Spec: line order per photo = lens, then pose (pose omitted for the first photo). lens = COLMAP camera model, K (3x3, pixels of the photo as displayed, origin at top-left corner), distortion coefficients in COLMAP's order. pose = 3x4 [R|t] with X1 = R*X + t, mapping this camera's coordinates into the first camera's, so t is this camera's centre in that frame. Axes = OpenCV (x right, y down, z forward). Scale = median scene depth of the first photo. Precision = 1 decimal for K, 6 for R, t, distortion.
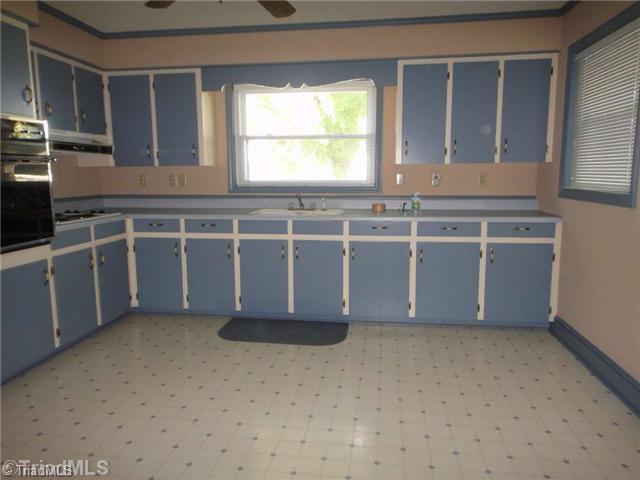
lens RADIAL K [[461.6, 0, 318.5], [0, 461.6, 240.2], [0, 0, 1]] dist [0.026544, 0.004753]
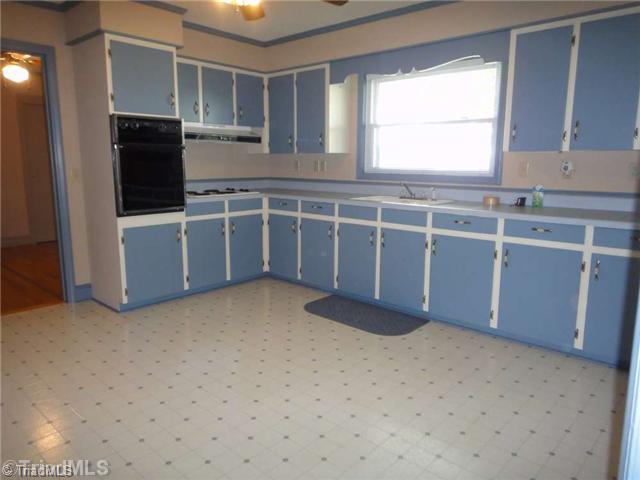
lens RADIAL K [[461.6, 0, 320.0], [0, 461.6, 238.4], [0, 0, 1]] dist [0.026544, 0.004753]
pose [[0.831170, 0.105261, -0.545964, 0.379861], [-0.093050, 0.994402, 0.050061, -0.014173], [0.548177, 0.009192, 0.836312, 0.084973]]
